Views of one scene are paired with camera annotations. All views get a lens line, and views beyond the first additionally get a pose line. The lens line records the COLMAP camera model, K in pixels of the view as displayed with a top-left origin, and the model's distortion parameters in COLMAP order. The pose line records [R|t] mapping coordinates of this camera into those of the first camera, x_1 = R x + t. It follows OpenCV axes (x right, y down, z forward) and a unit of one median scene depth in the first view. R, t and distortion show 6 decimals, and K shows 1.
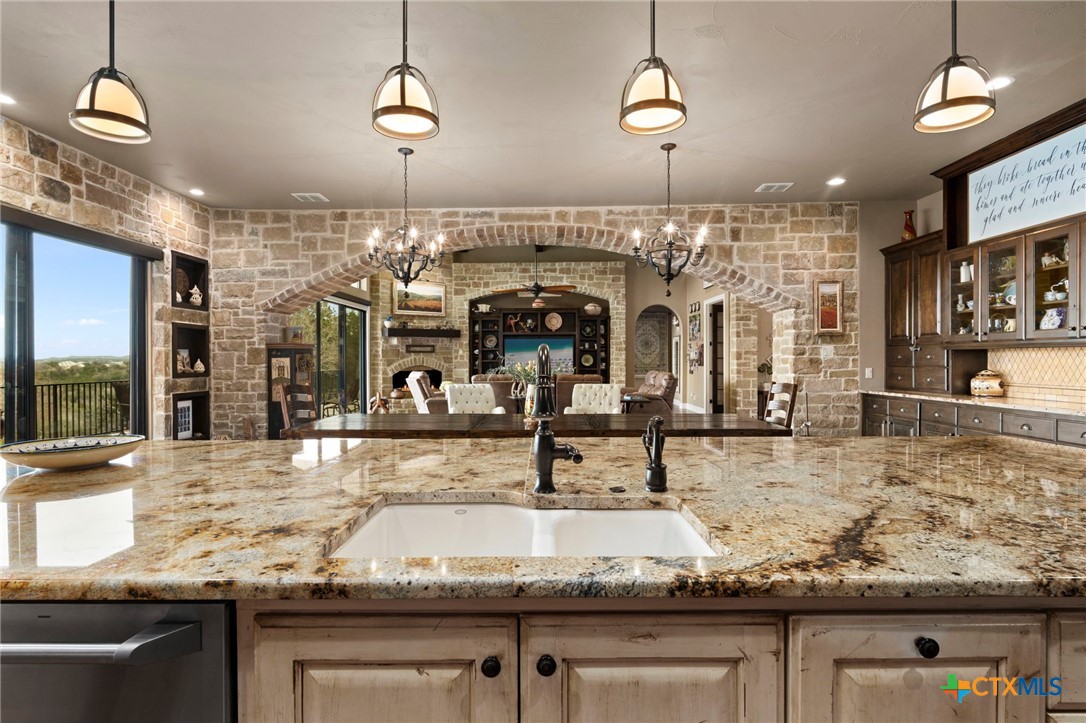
lens RADIAL K [[538.2, 0, 540.0], [0, 538.2, 363.0], [0, 0, 1]] dist [0.000093, 0.000688]
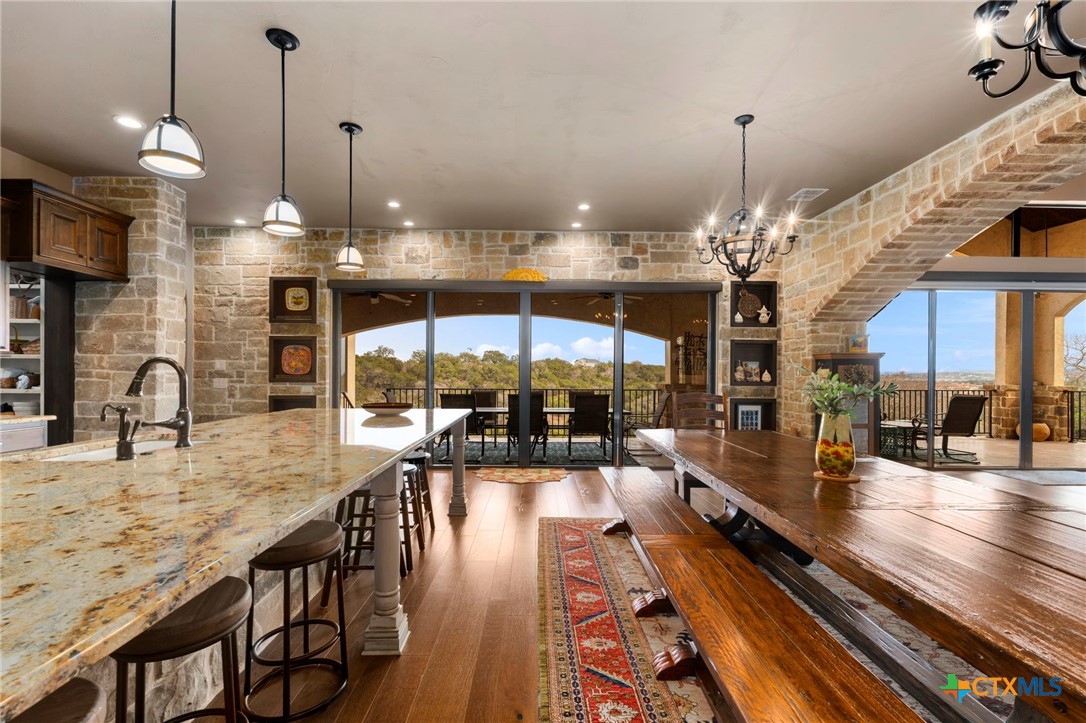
lens RADIAL K [[476.6, 0, 540.4], [0, 476.6, 371.6], [0, 0, 1]] dist [-0.005716, 0.000019]
pose [[0.020893, 0.005999, -0.999764, 0.164928], [-0.014734, 0.999875, 0.005692, -0.001193], [0.999673, 0.014611, 0.020979, 0.231277]]
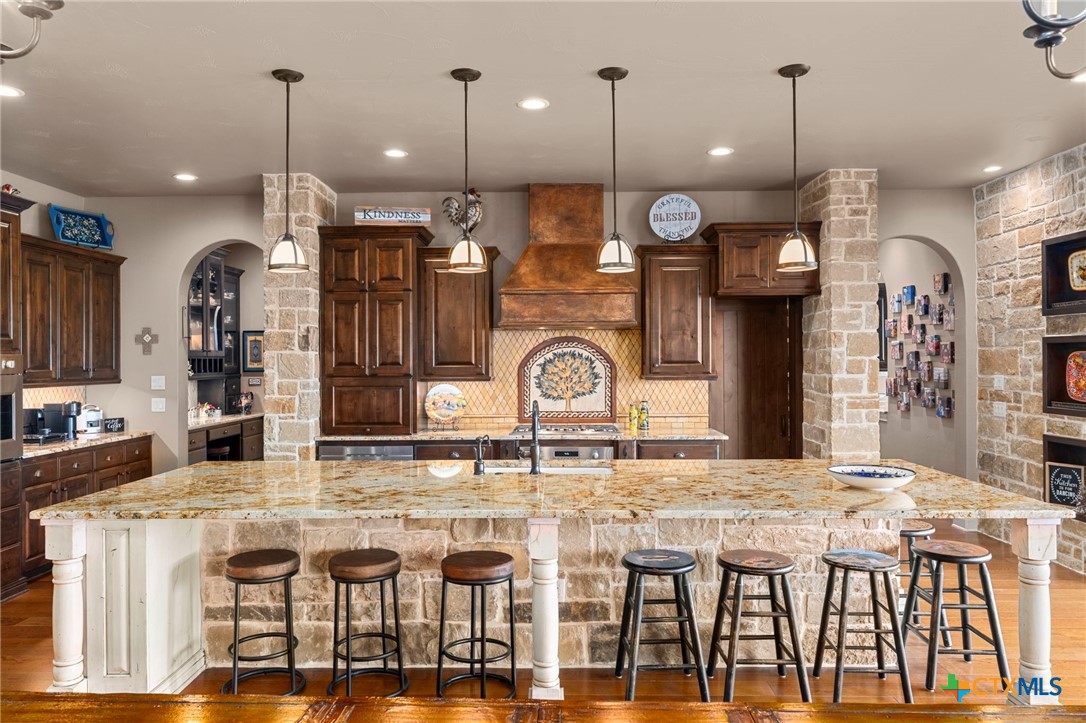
lens RADIAL K [[757.8, 0, 542.2], [0, 757.8, 356.2], [0, 0, 1]] dist [0.005330, 0.000057]
pose [[-0.999829, 0.011173, 0.014766, -0.006734], [0.011297, 0.999901, 0.008349, -0.024714], [-0.014671, 0.008514, -0.999856, 0.430047]]
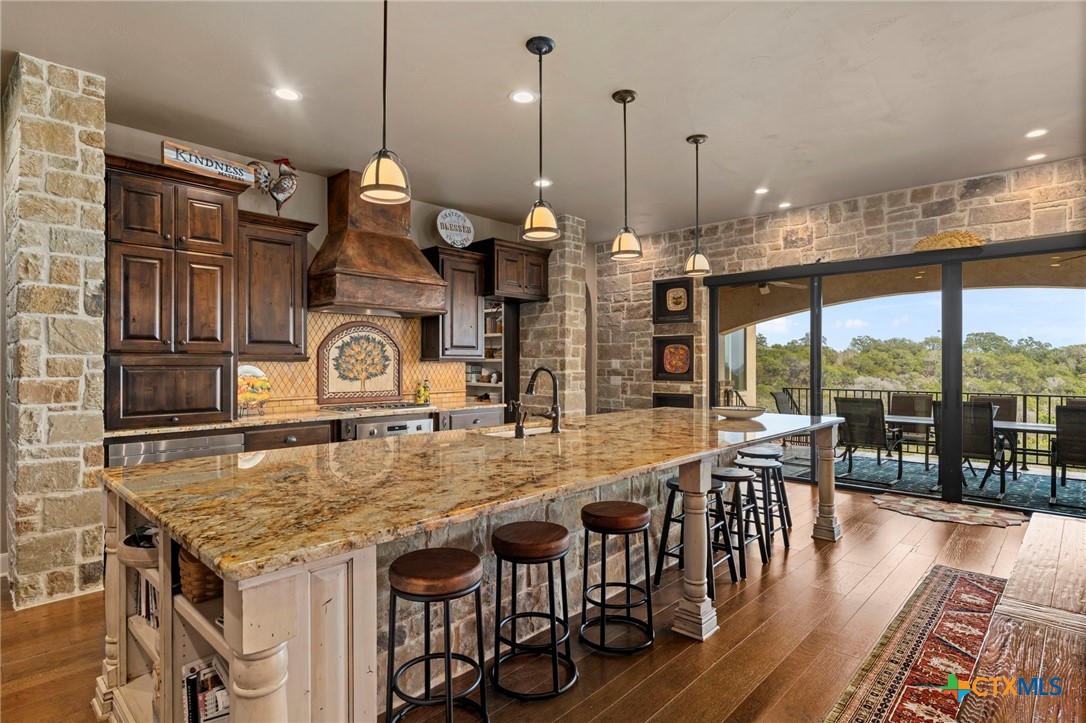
lens RADIAL K [[555.1, 0, 541.8], [0, 555.1, 362.9], [0, 0, 1]] dist [-0.004316, 0.000283]
pose [[-0.684164, 0.005755, -0.729306, 0.191895], [-0.002676, 0.999942, 0.010400, -0.007762], [0.729324, 0.009067, -0.684109, 0.283795]]
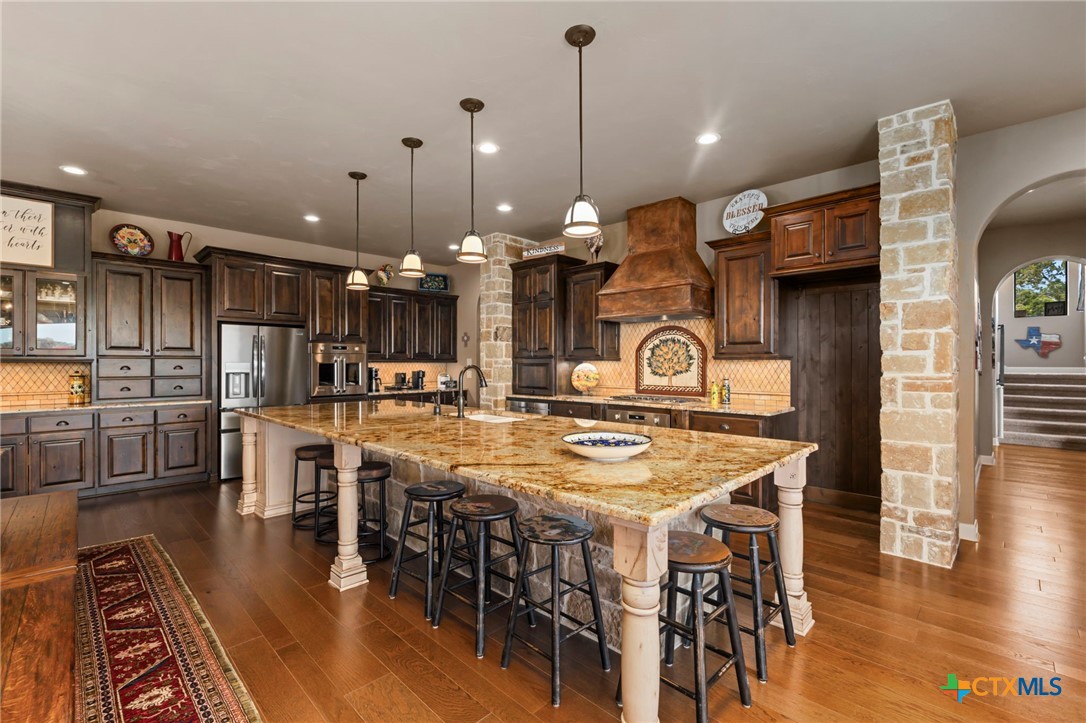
lens RADIAL K [[472.6, 0, 542.3], [0, 472.6, 362.7], [0, 0, 1]] dist [-0.005141, 0.000042]
pose [[-0.718732, 0.006964, 0.695252, -0.220464], [0.012956, 0.999910, 0.003378, -0.004877], [-0.695166, 0.011436, -0.718758, 0.275758]]
